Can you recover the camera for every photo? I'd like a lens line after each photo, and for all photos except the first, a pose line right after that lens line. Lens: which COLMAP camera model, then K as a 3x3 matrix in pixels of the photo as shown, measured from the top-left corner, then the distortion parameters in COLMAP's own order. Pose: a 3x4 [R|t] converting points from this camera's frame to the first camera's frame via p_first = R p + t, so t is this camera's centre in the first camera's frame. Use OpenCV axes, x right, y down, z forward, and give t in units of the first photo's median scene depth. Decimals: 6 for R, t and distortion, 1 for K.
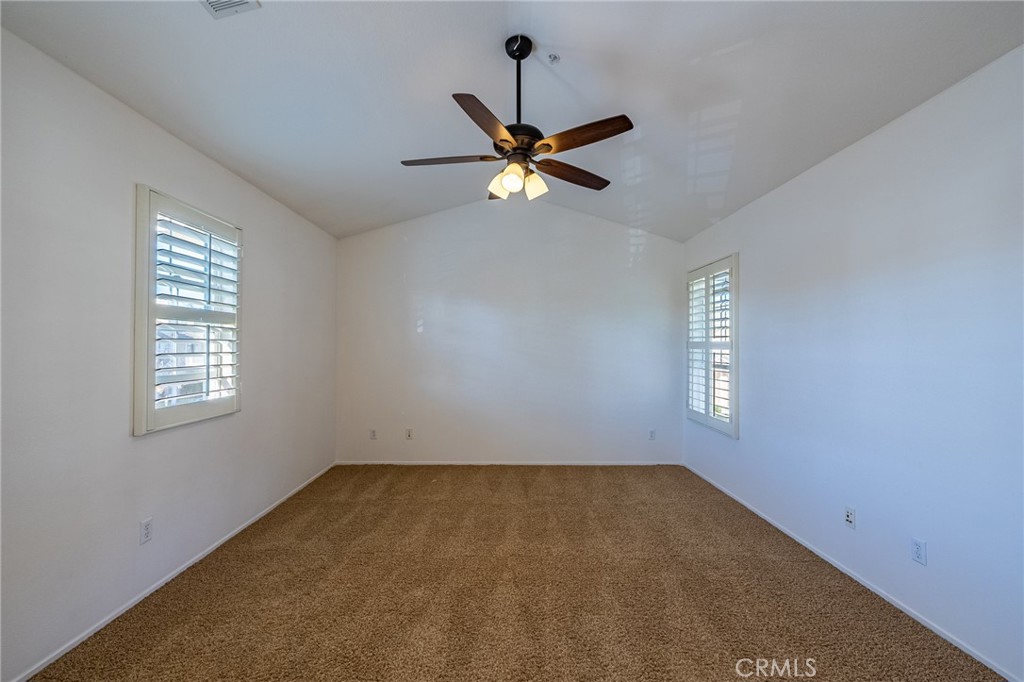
lens RADIAL K [[438.0, 0, 508.0], [0, 438.0, 336.0], [0, 0, 1]] dist [-0.002957, 0.000094]
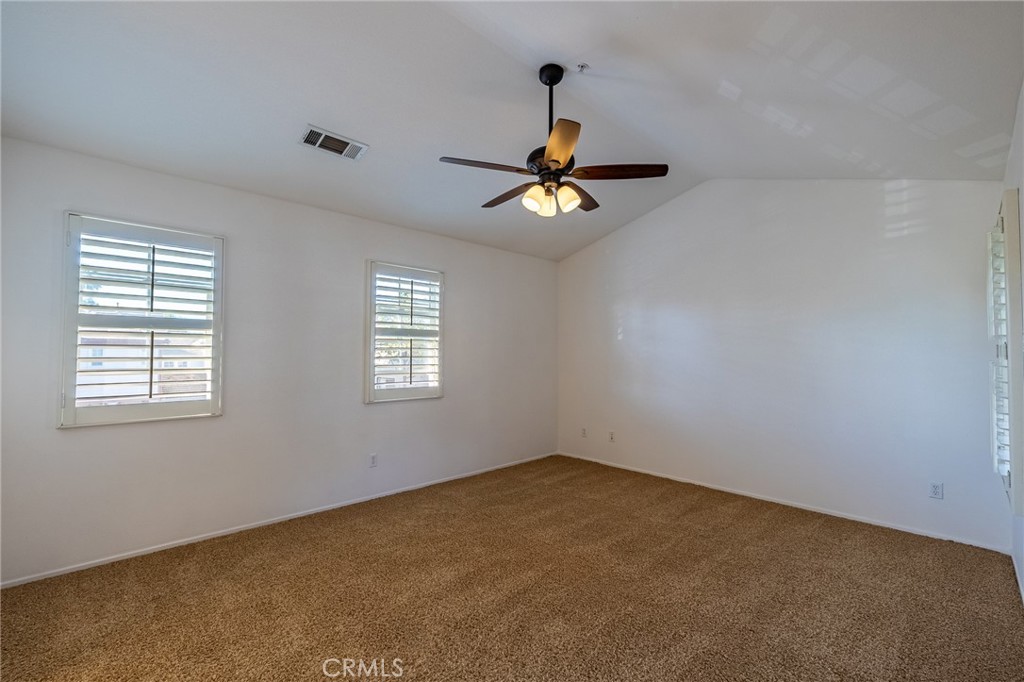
lens RADIAL K [[438.0, 0, 508.0], [0, 438.0, 336.0], [0, 0, 1]] dist [-0.002957, 0.000094]
pose [[0.683409, -0.027134, -0.729532, 0.594417], [0.014878, 0.999619, -0.023242, 0.005247], [0.729884, 0.005030, 0.683552, 0.157307]]
